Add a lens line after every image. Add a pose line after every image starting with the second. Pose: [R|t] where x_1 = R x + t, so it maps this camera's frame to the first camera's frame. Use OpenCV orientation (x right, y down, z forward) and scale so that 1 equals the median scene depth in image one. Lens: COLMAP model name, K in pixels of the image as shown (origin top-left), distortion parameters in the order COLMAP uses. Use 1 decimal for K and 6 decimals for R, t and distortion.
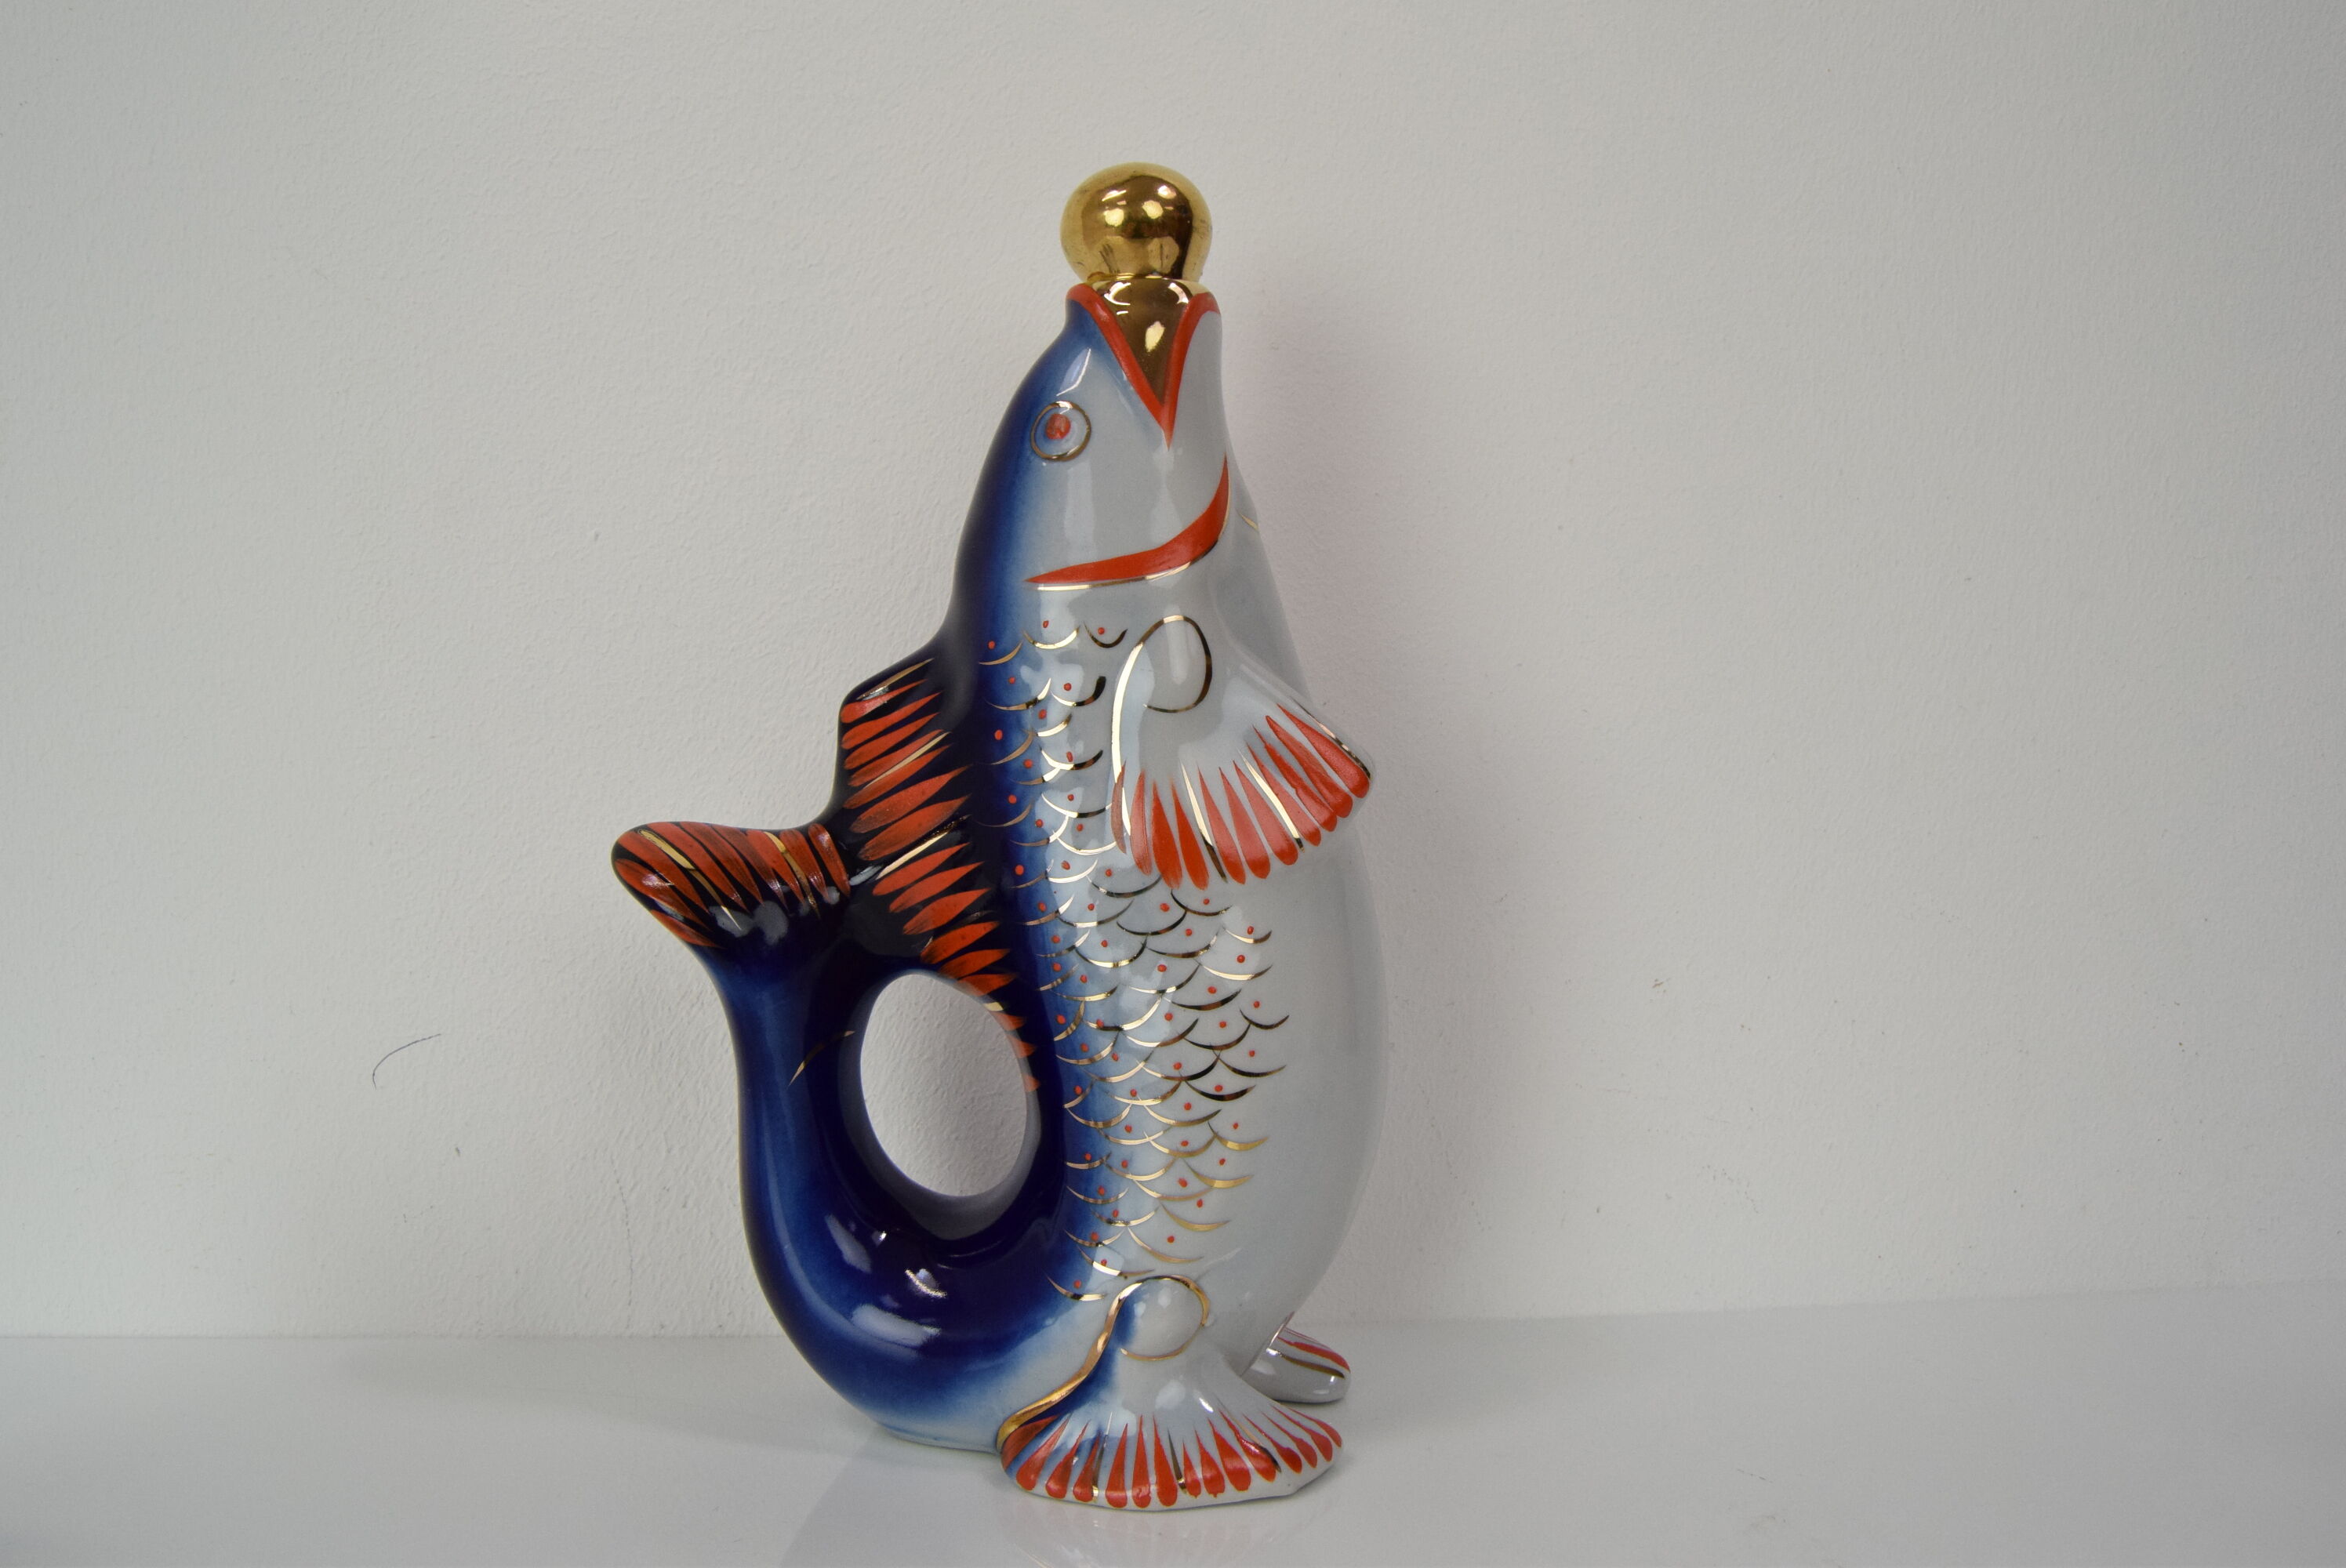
lens RADIAL K [[1794.5, 0, 1181.5], [0, 1794.5, 773.4], [0, 0, 1]] dist [-0.051363, 0.003911]
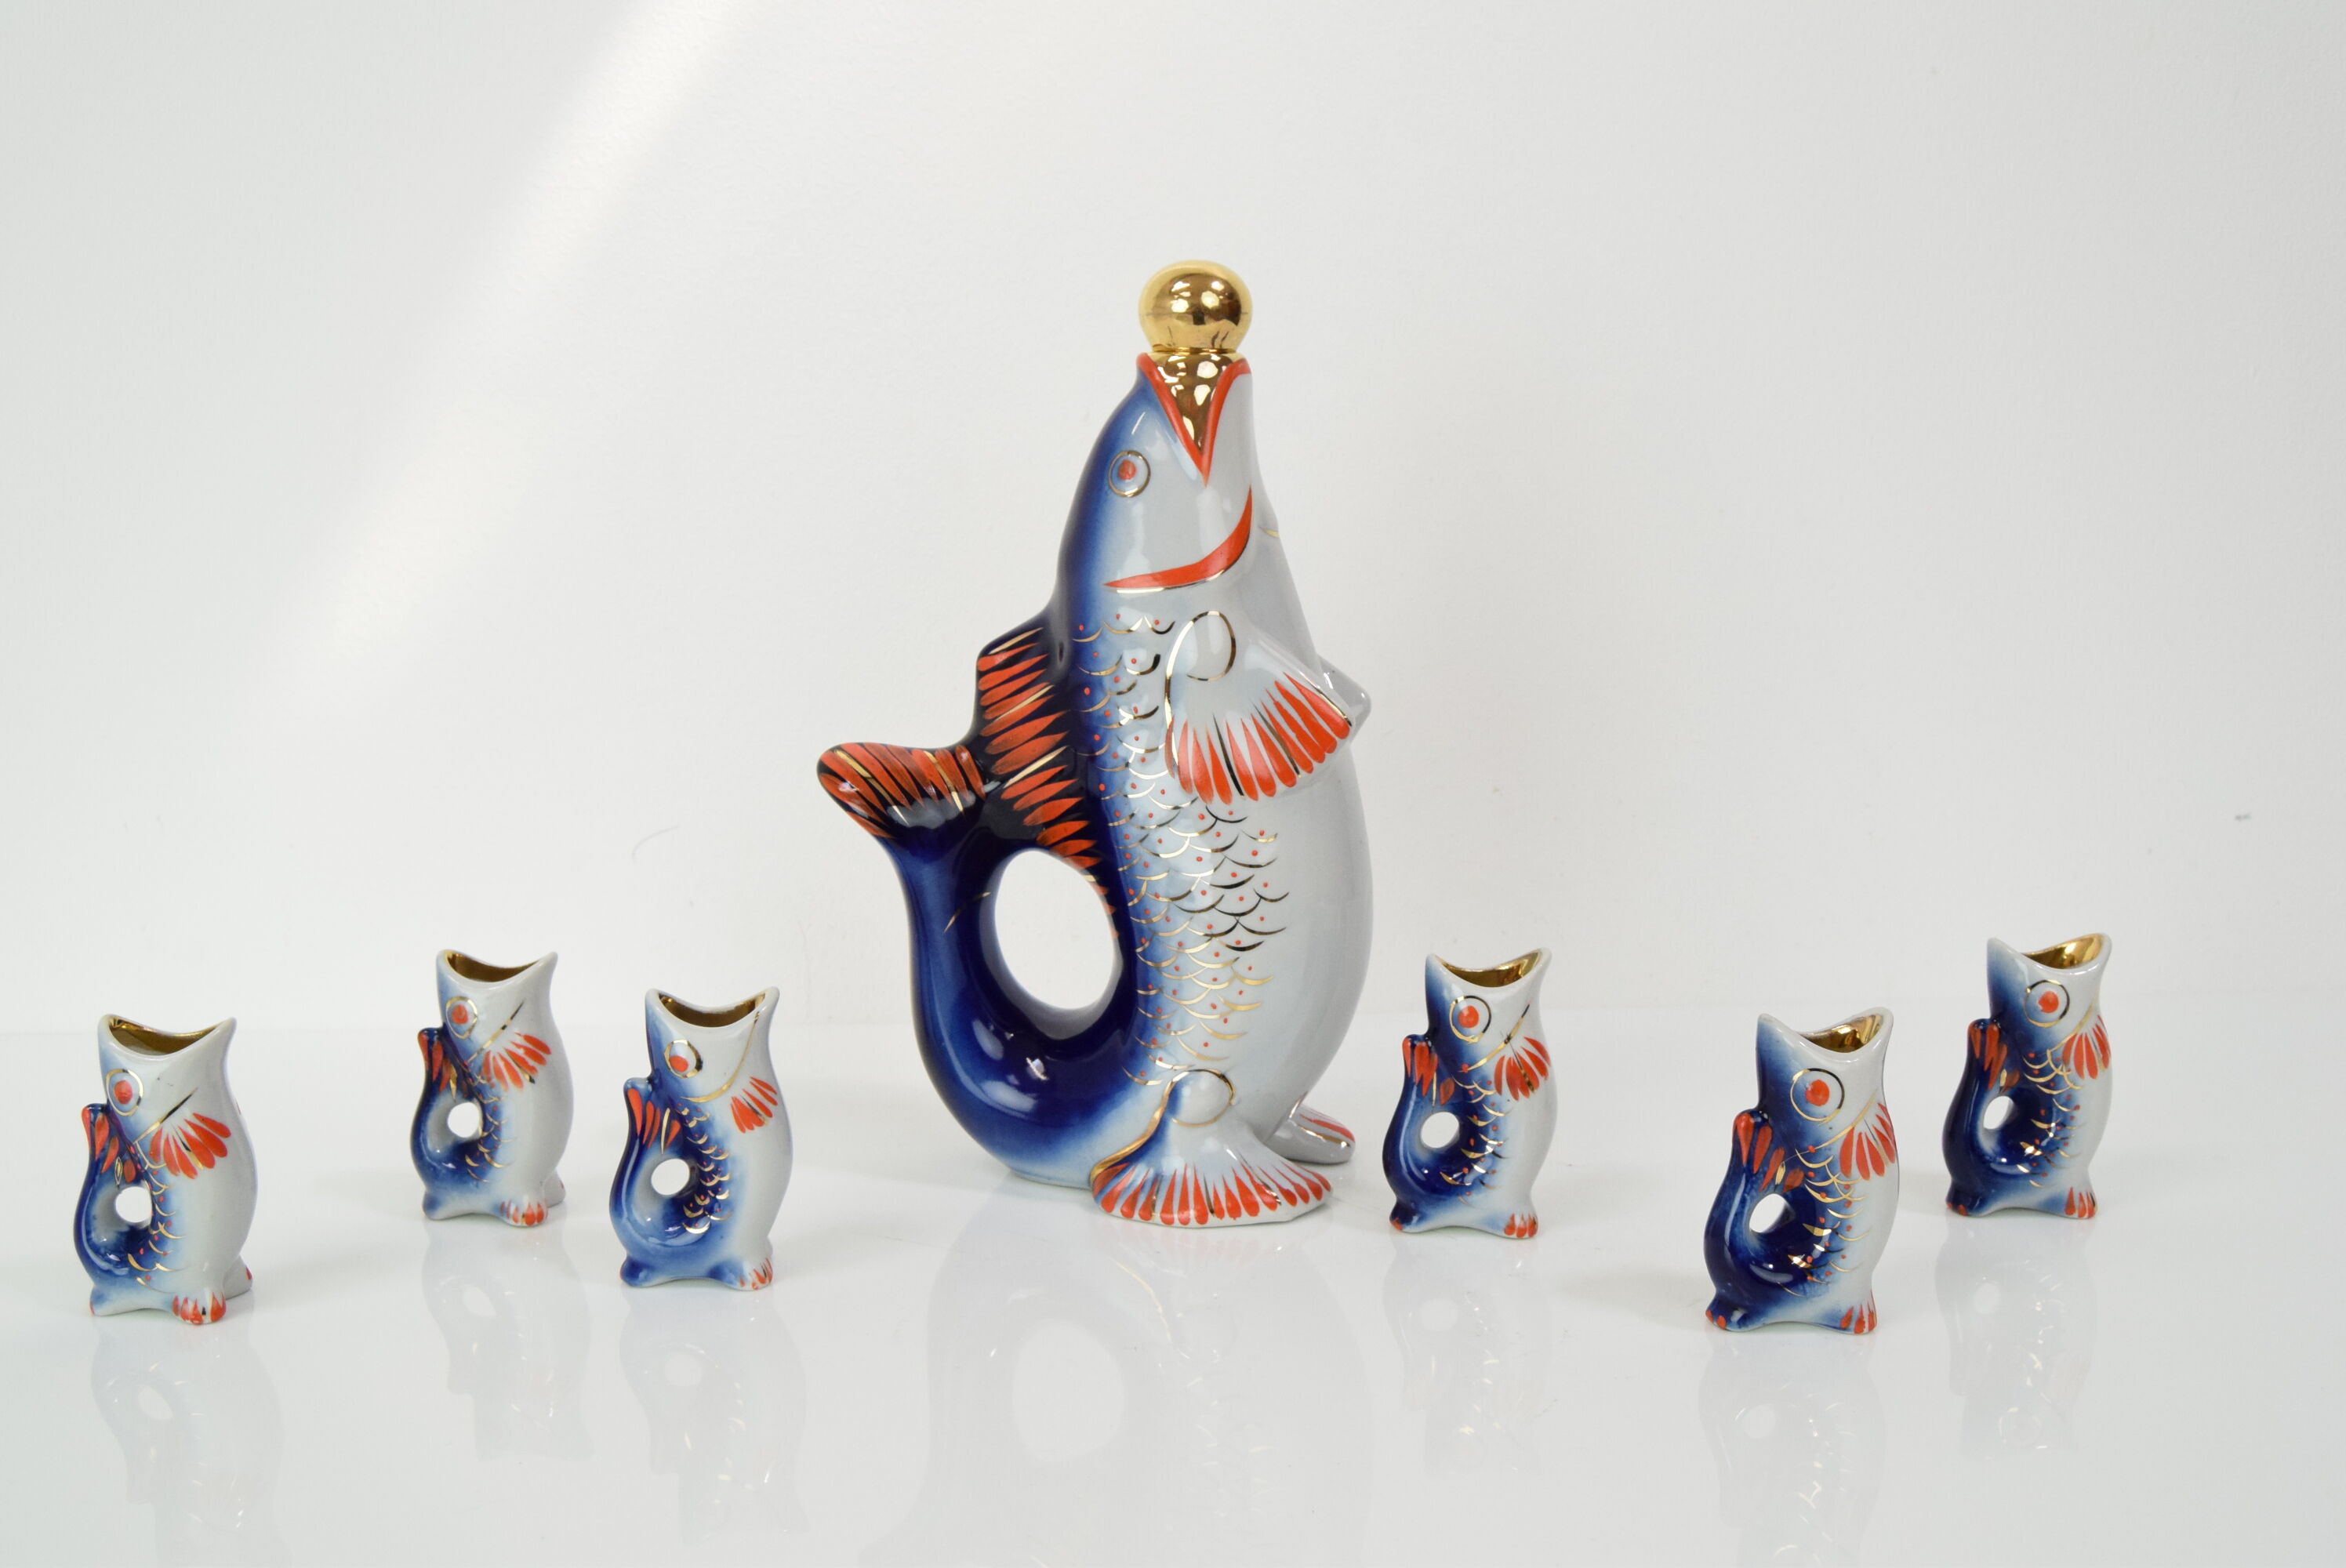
lens RADIAL K [[2278.6, 0, 1178.0], [0, 2278.6, 789.4], [0, 0, 1]] dist [-0.008369, 0.000000]
pose [[0.993752, 0.012990, -0.110850, 0.167348], [0.001839, 0.991164, 0.132631, -0.181353], [0.111593, -0.132006, 0.984947, -0.759784]]
